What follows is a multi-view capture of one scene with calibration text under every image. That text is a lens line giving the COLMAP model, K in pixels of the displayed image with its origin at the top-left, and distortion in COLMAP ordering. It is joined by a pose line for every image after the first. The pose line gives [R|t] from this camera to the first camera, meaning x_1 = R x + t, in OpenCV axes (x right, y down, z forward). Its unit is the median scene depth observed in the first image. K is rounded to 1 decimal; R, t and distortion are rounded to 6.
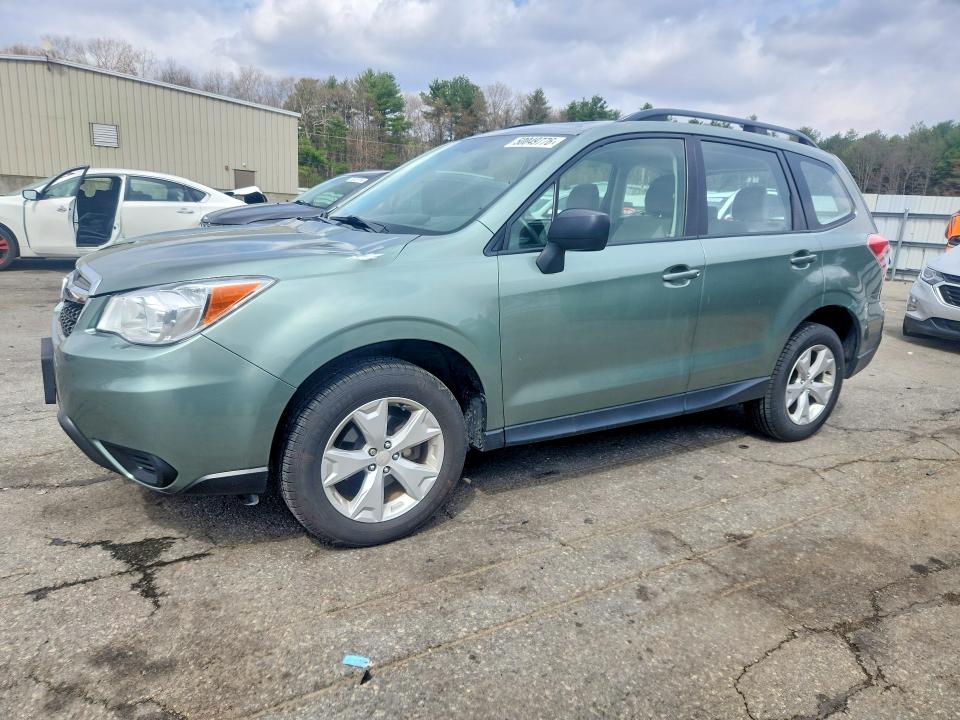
lens RADIAL K [[751.7, 0, 480.0], [0, 751.7, 360.0], [0, 0, 1]] dist [-0.005210, -0.005244]
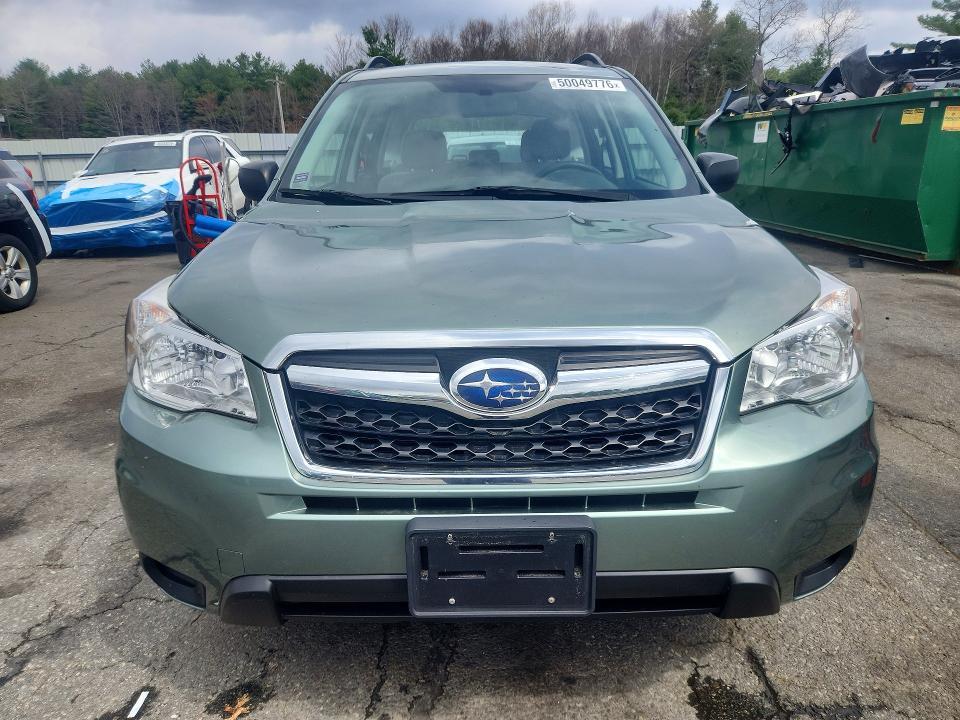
lens RADIAL K [[751.7, 0, 480.0], [0, 751.7, 360.0], [0, 0, 1]] dist [-0.005210, -0.005244]
pose [[0.448571, -0.280582, 0.848562, -0.985910], [0.214413, 0.955501, 0.202597, -0.209265], [-0.867647, 0.091064, 0.488770, 0.814700]]
